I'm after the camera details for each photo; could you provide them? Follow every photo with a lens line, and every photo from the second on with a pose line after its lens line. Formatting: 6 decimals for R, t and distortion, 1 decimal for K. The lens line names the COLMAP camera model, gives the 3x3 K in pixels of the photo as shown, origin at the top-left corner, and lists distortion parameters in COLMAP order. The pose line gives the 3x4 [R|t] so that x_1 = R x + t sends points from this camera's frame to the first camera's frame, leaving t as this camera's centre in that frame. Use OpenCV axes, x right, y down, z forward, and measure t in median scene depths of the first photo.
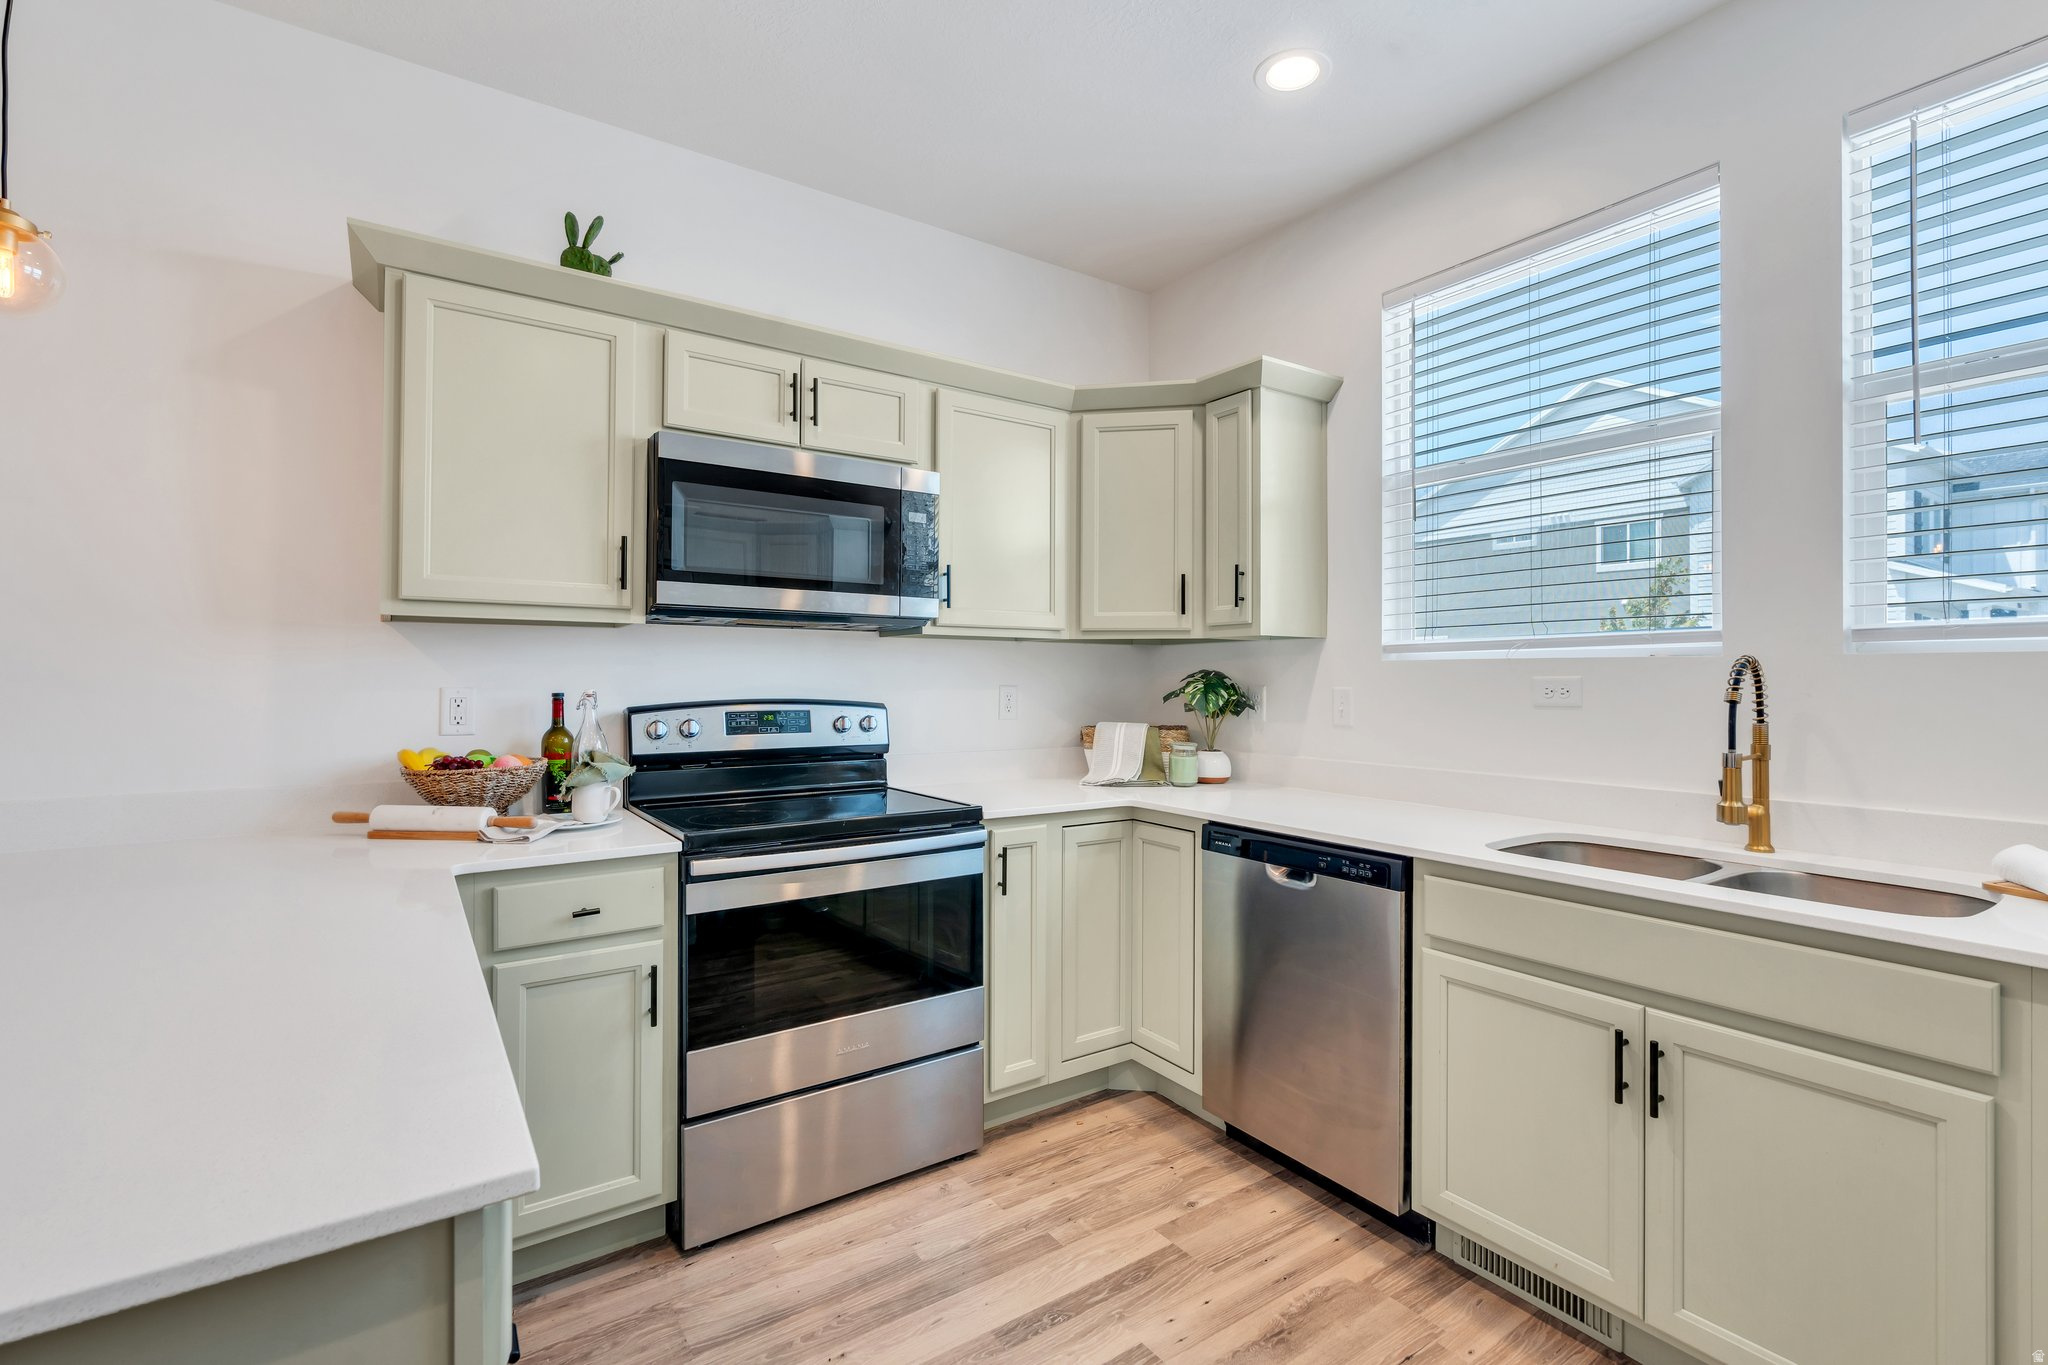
lens RADIAL K [[911.9, 0, 1024.0], [0, 911.9, 682.5], [0, 0, 1]] dist [0.001877, -0.000158]
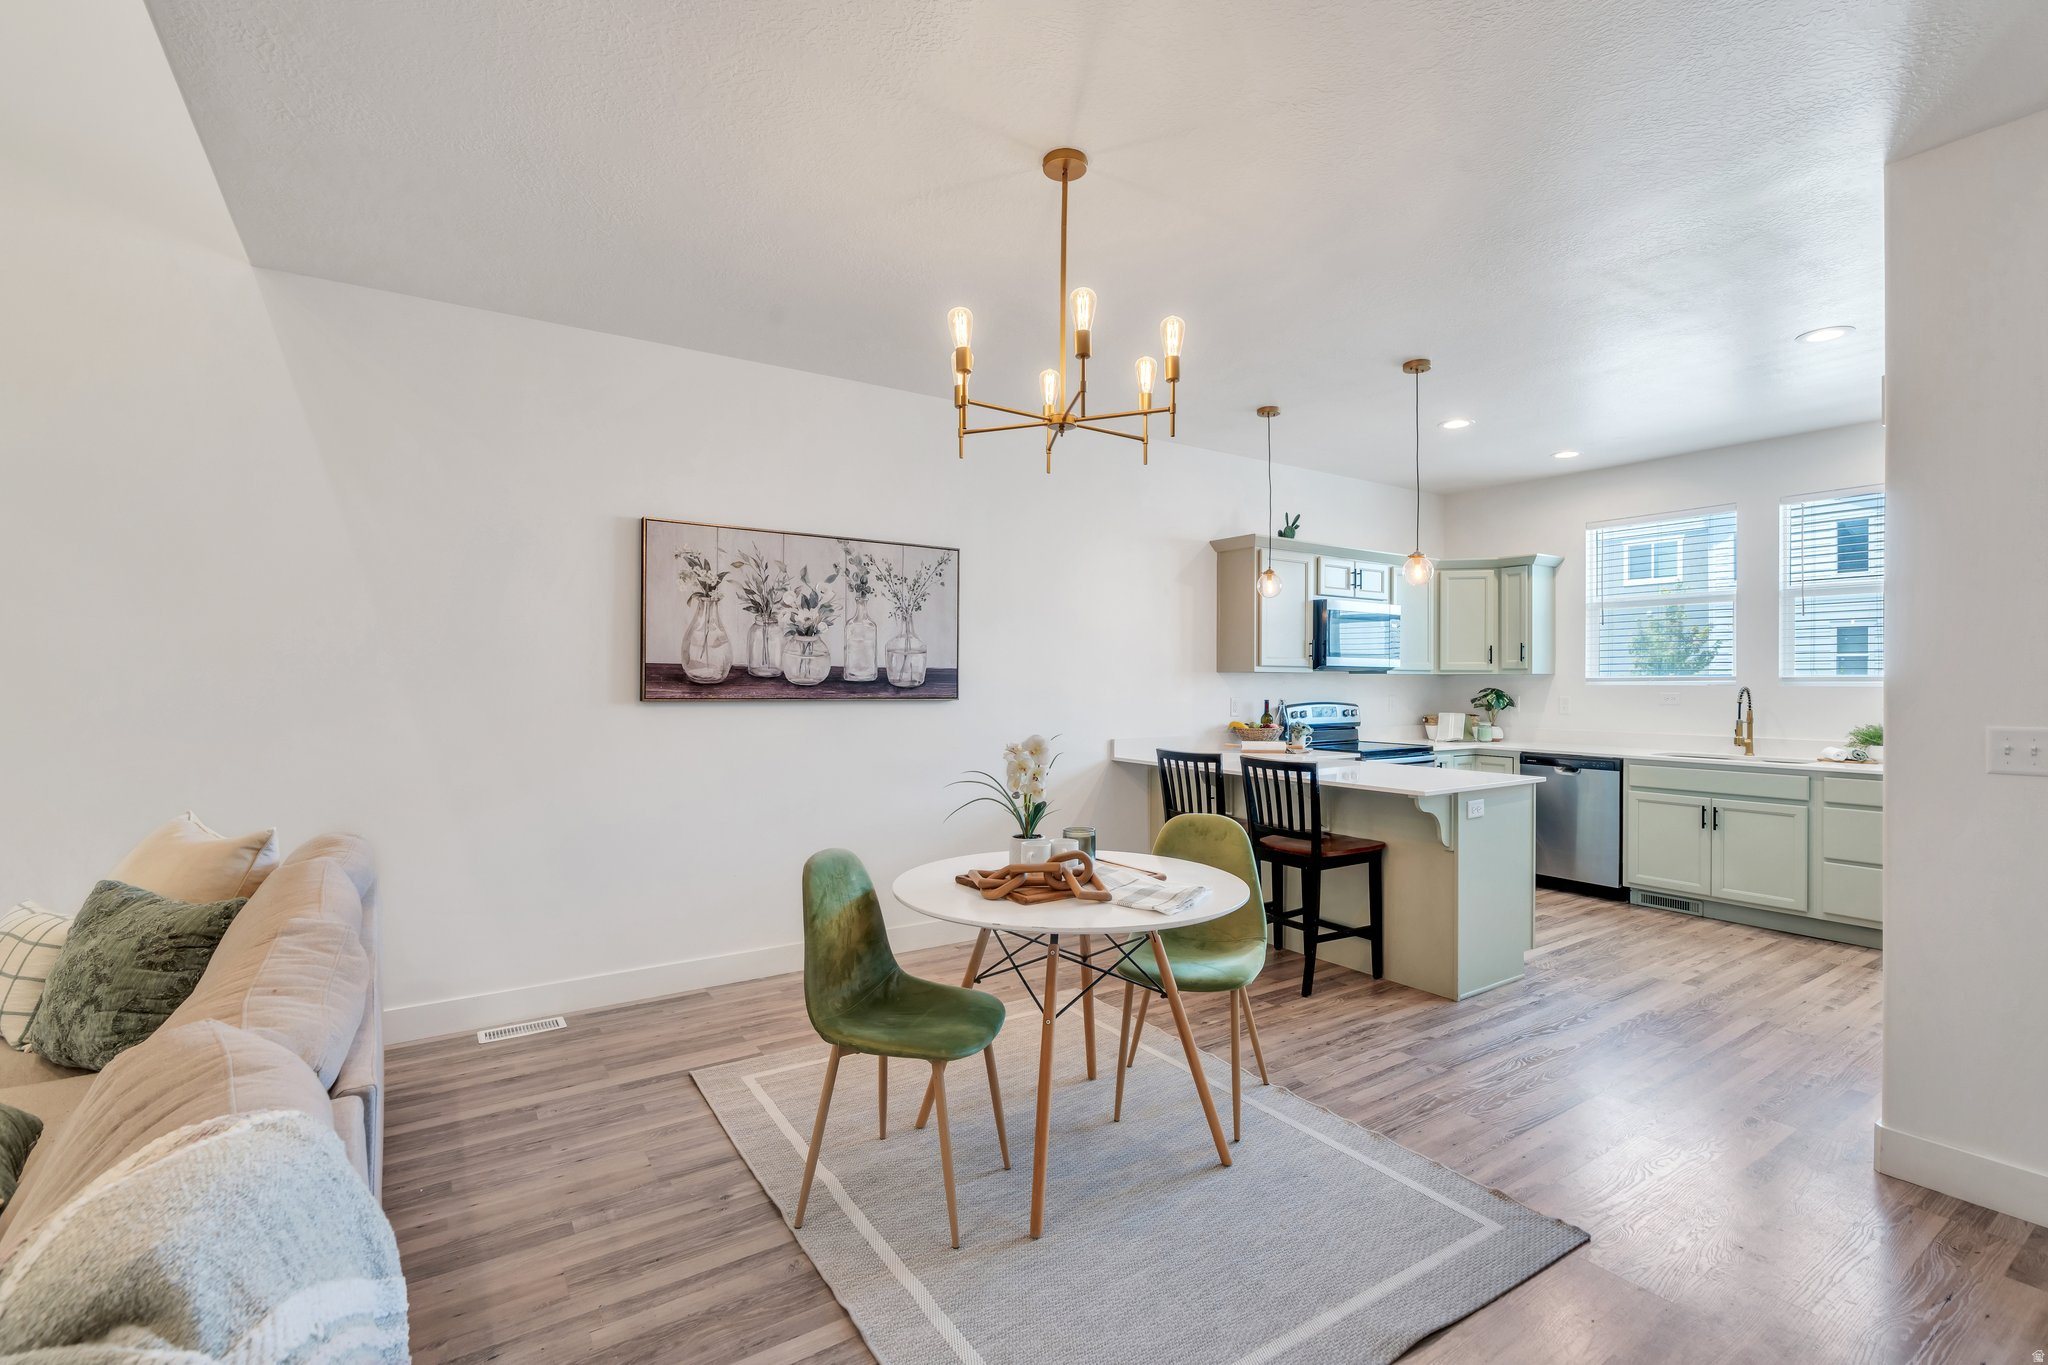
lens RADIAL K [[898.0, 0, 1030.0], [0, 898.0, 694.5], [0, 0, 1]] dist [-0.001601, 0.000056]
pose [[0.999958, -0.000678, -0.009122, -1.134319], [0.000752, 0.999966, 0.008168, -0.022504], [0.009116, -0.008175, 0.999925, -1.460571]]
